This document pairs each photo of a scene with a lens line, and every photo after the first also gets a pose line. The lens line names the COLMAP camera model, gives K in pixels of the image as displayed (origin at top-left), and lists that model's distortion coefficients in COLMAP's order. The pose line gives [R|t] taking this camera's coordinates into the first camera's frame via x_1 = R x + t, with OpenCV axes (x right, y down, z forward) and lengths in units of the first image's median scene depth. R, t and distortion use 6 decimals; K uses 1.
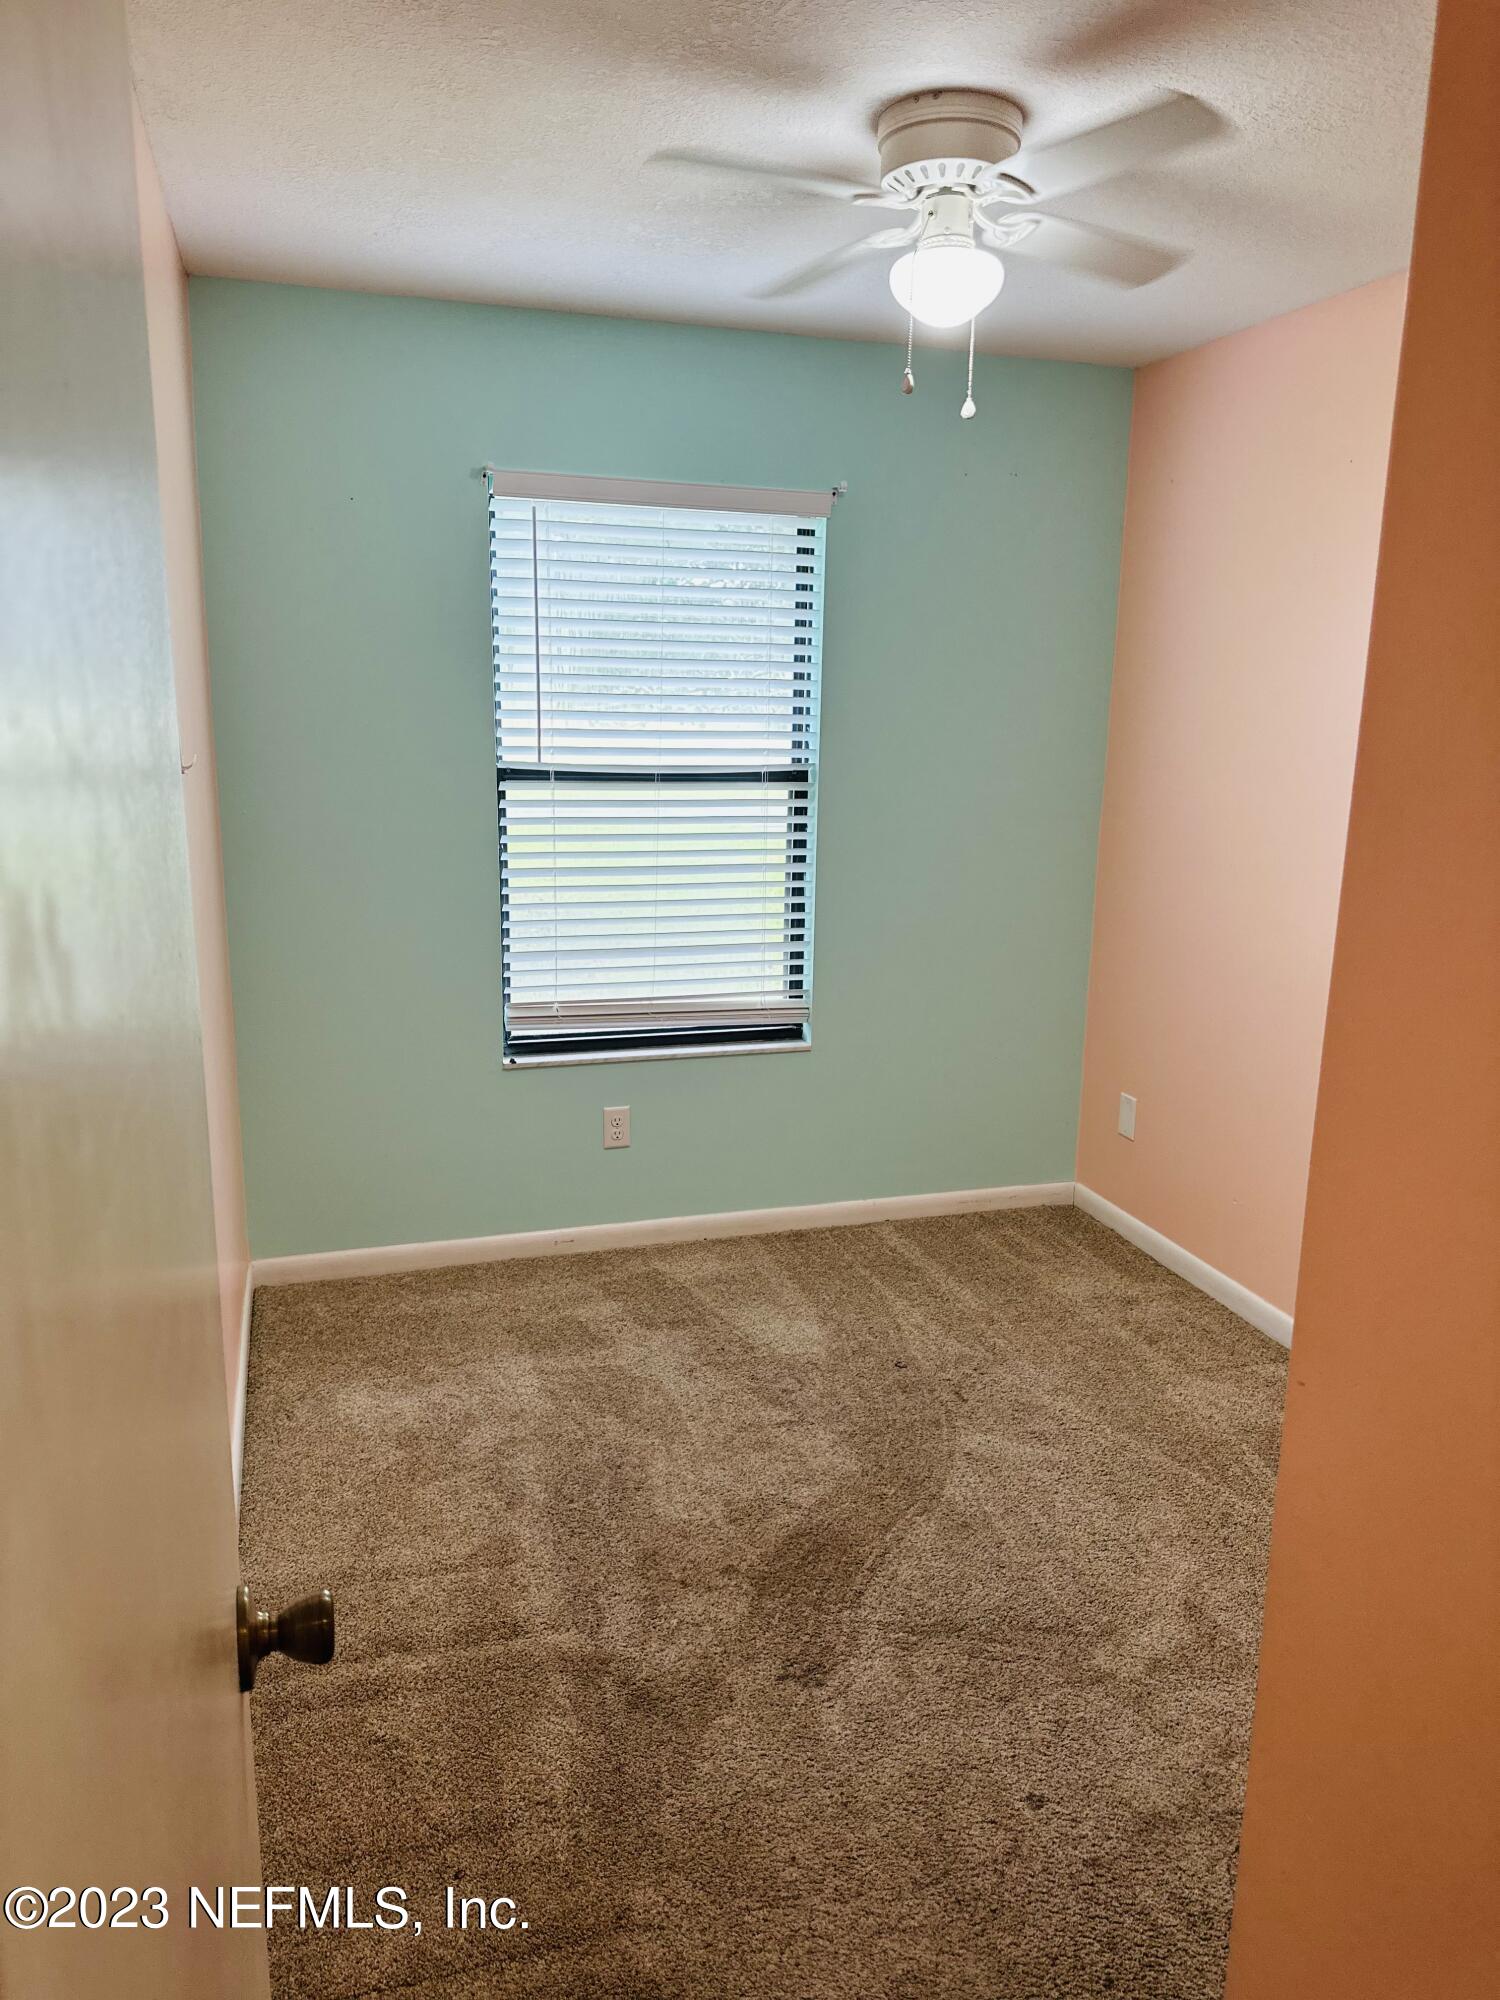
lens RADIAL K [[1426.4, 0, 772.9], [0, 1426.4, 1004.3], [0, 0, 1]] dist [0.155294, -0.265958]
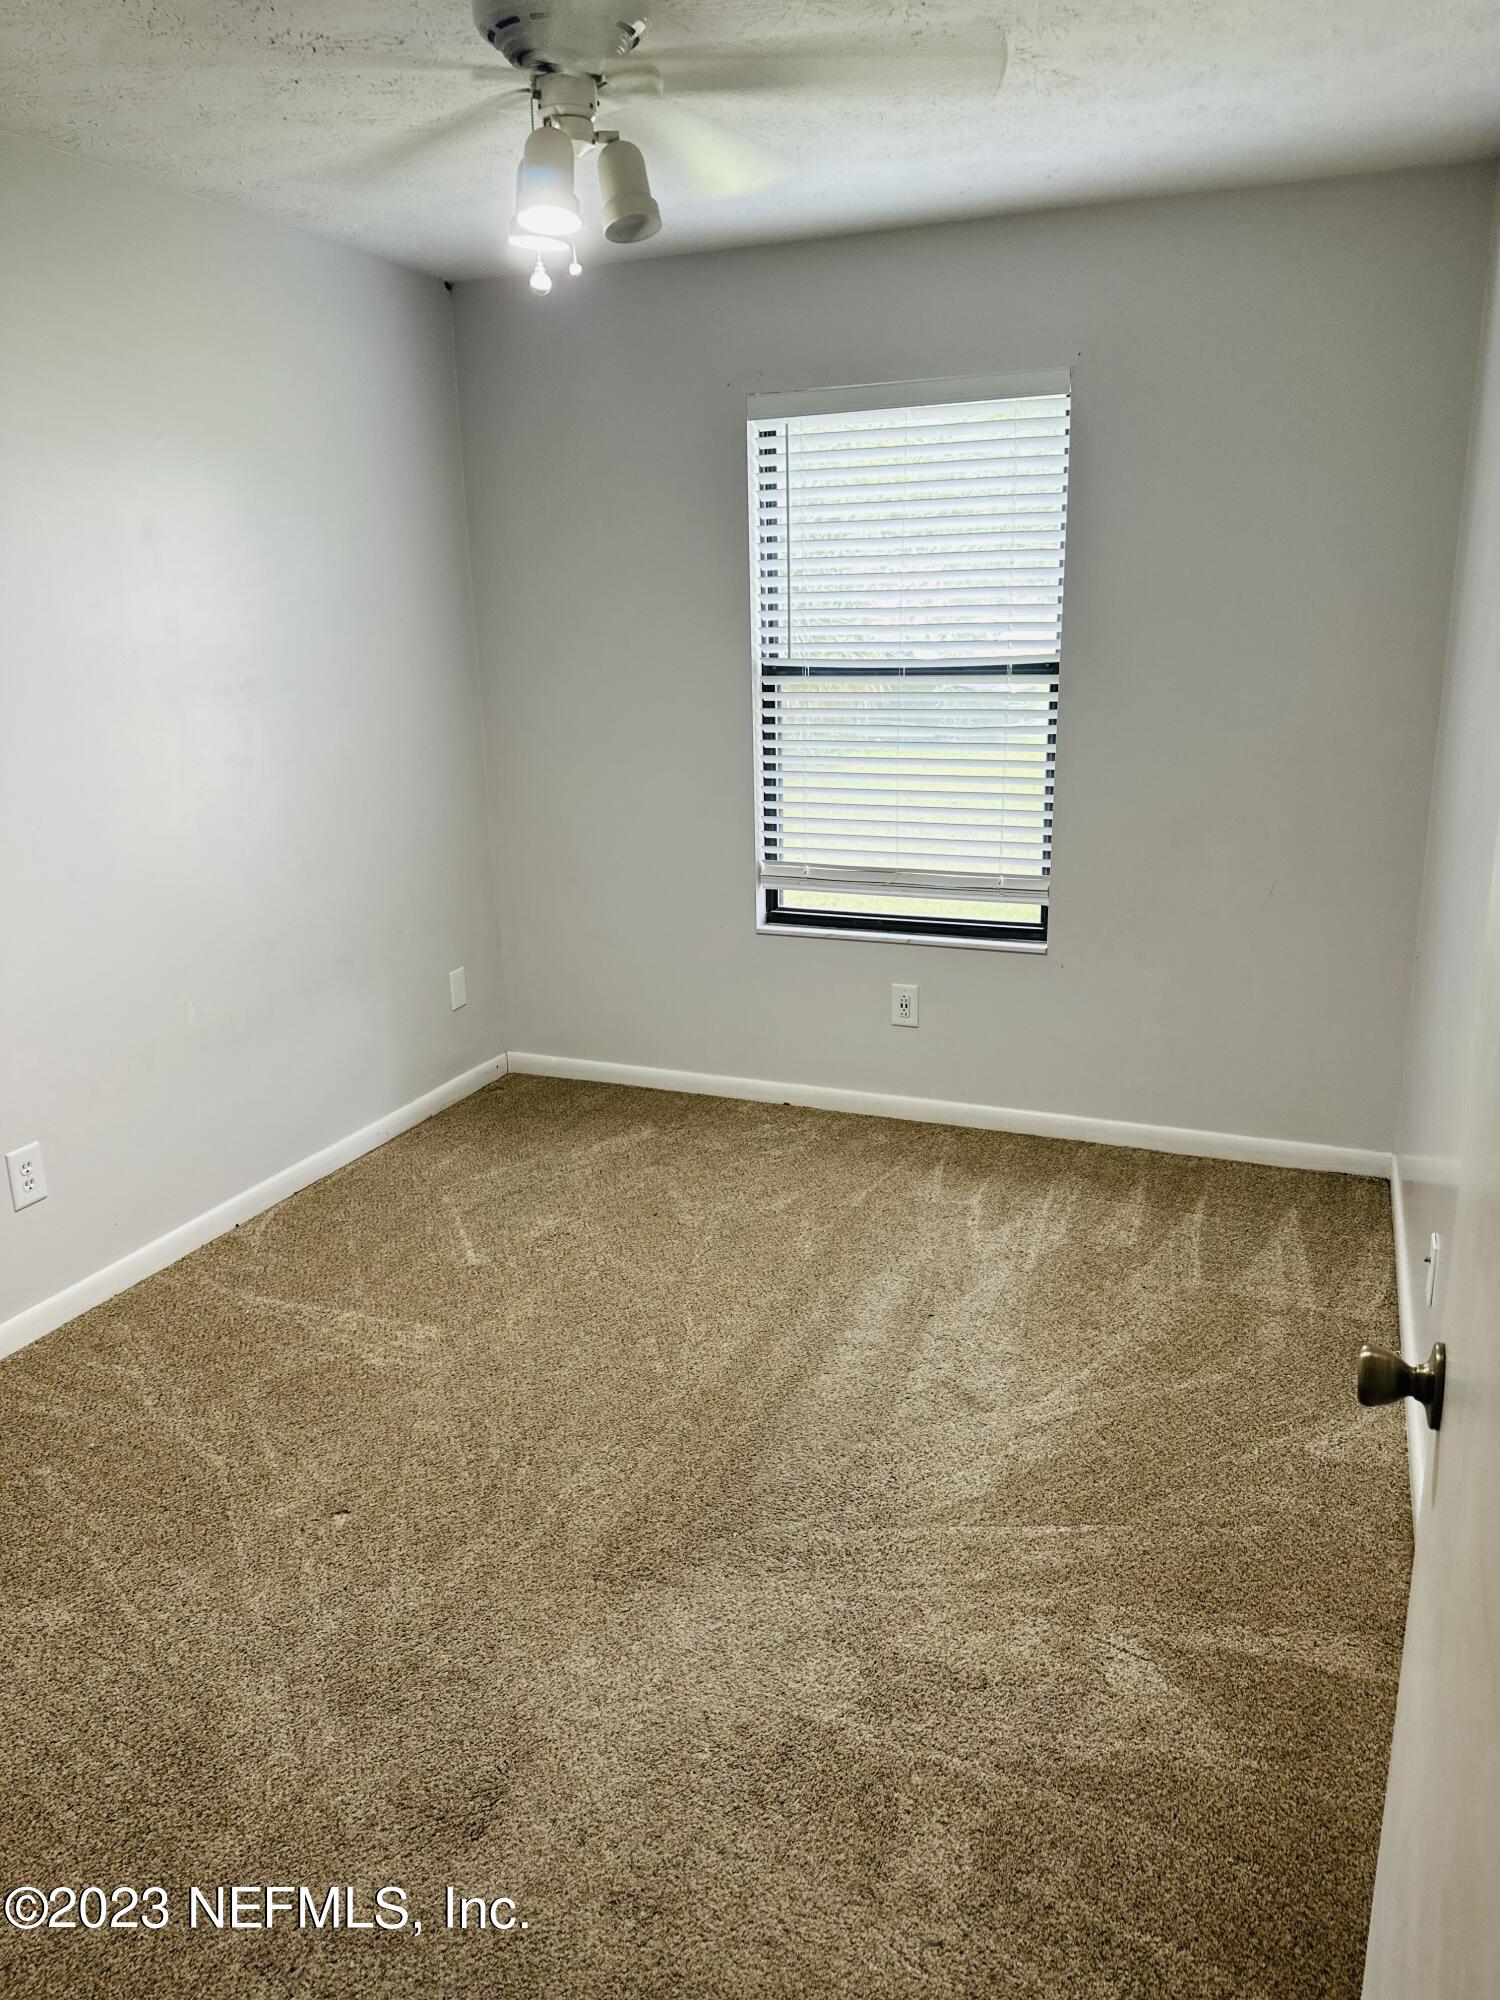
lens RADIAL K [[1426.4, 0, 772.9], [0, 1426.4, 1004.3], [0, 0, 1]] dist [0.155294, -0.265958]
pose [[0.764697, 0.143388, -0.628234, 0.526852], [-0.098265, 0.989474, 0.106228, -0.019281], [0.636853, -0.019499, 0.770738, 0.118534]]
